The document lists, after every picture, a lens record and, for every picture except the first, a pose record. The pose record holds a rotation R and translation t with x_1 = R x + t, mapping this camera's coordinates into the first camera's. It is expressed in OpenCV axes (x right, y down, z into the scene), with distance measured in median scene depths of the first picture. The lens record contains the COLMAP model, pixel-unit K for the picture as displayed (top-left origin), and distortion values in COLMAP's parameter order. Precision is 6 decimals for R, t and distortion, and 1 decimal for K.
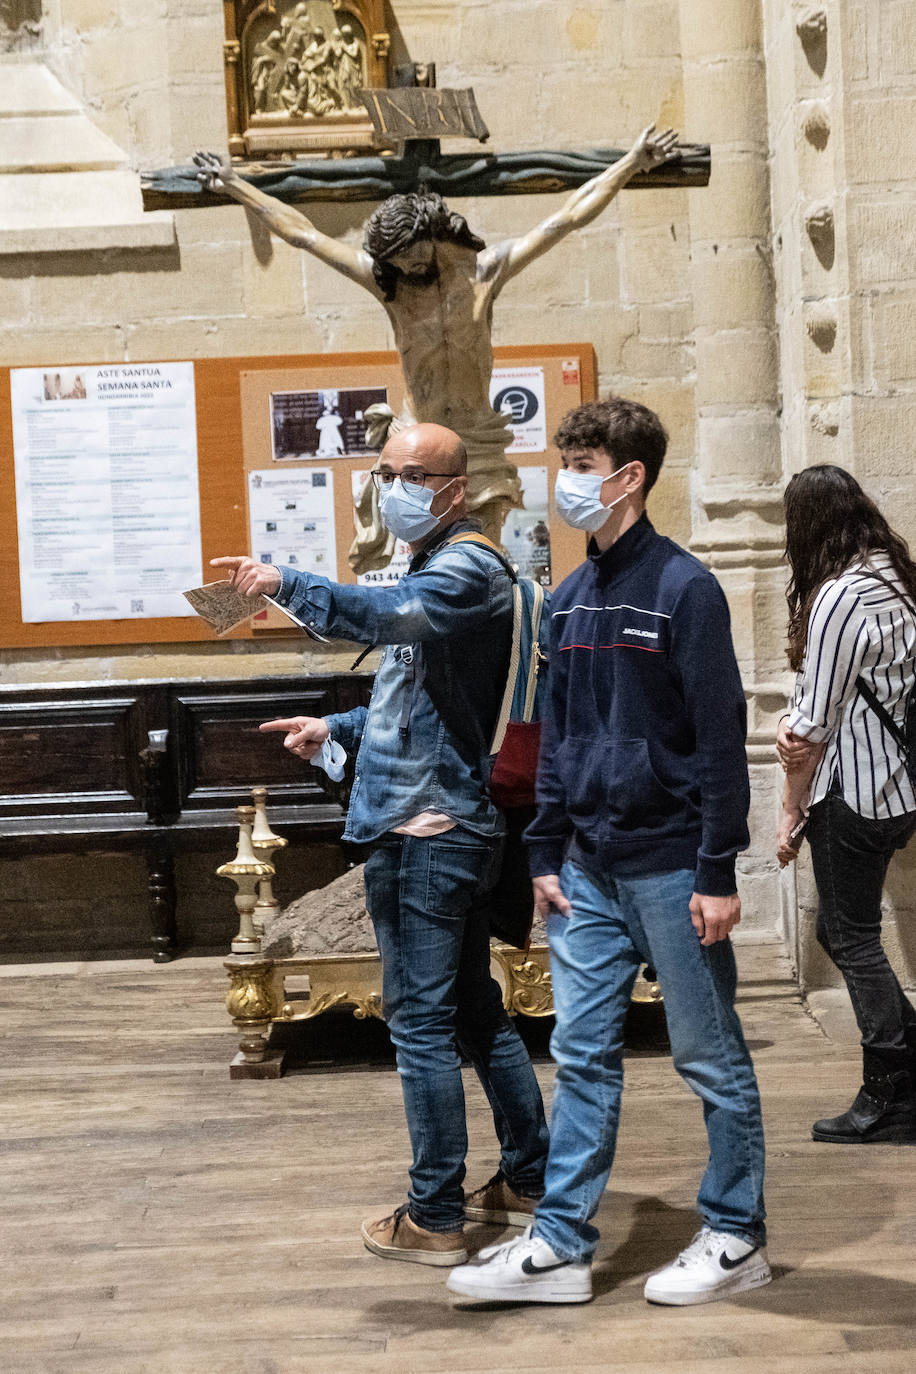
lens RADIAL K [[2161.5, 0, 458.0], [0, 2161.5, 687.0], [0, 0, 1]] dist [-0.080976, 0.939894]
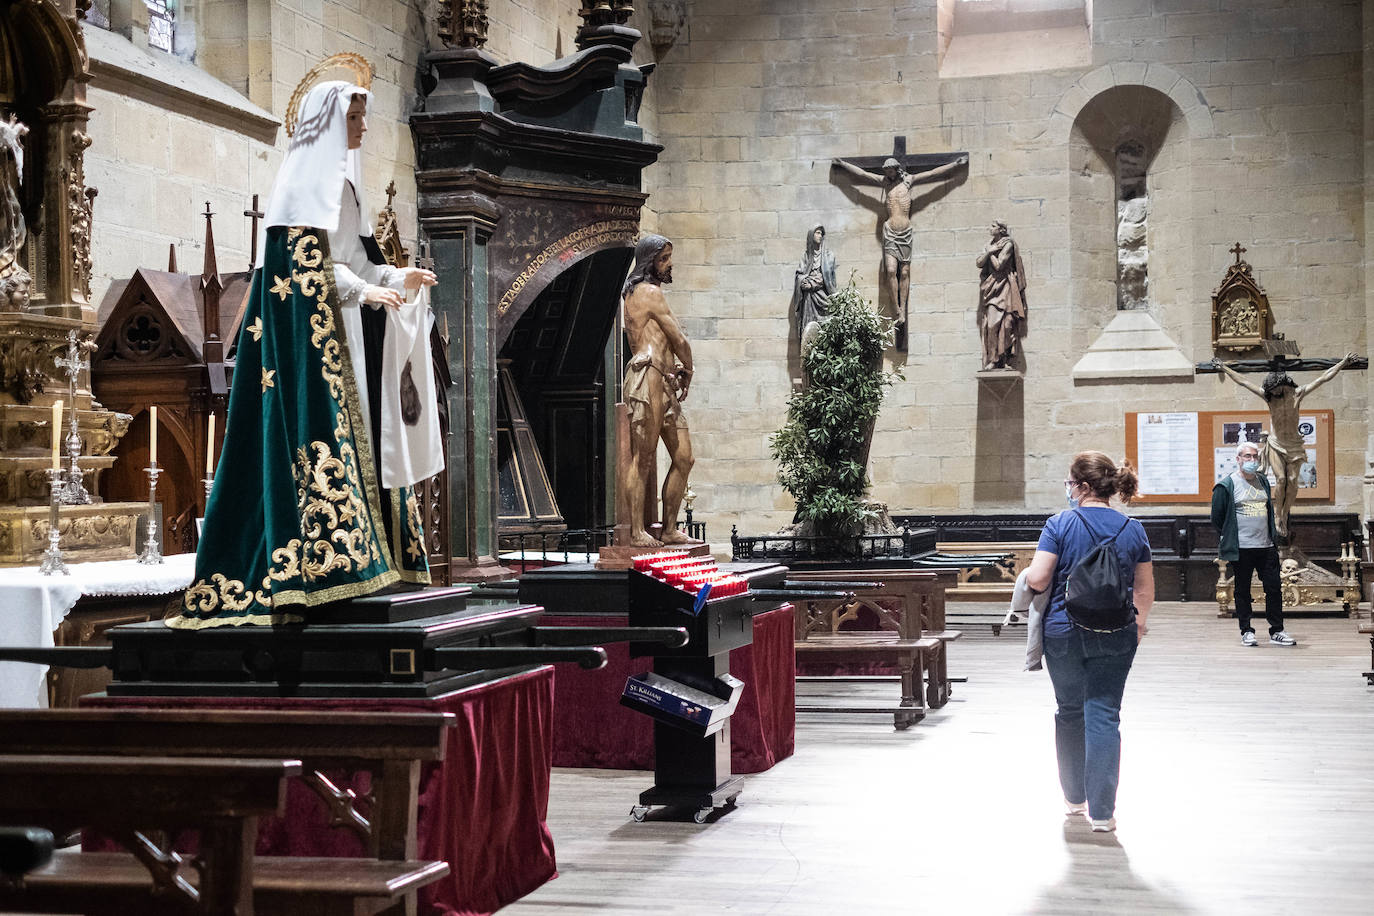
lens RADIAL K [[2161.5, 0, 687.0], [0, 2161.5, 458.0], [0, 0, 1]] dist [-0.080976, 0.939894]
pose [[0.968304, 0.030052, -0.247961, -0.062485], [-0.050016, 0.995958, -0.074608, 0.184373], [0.244717, 0.084646, 0.965893, -2.187189]]
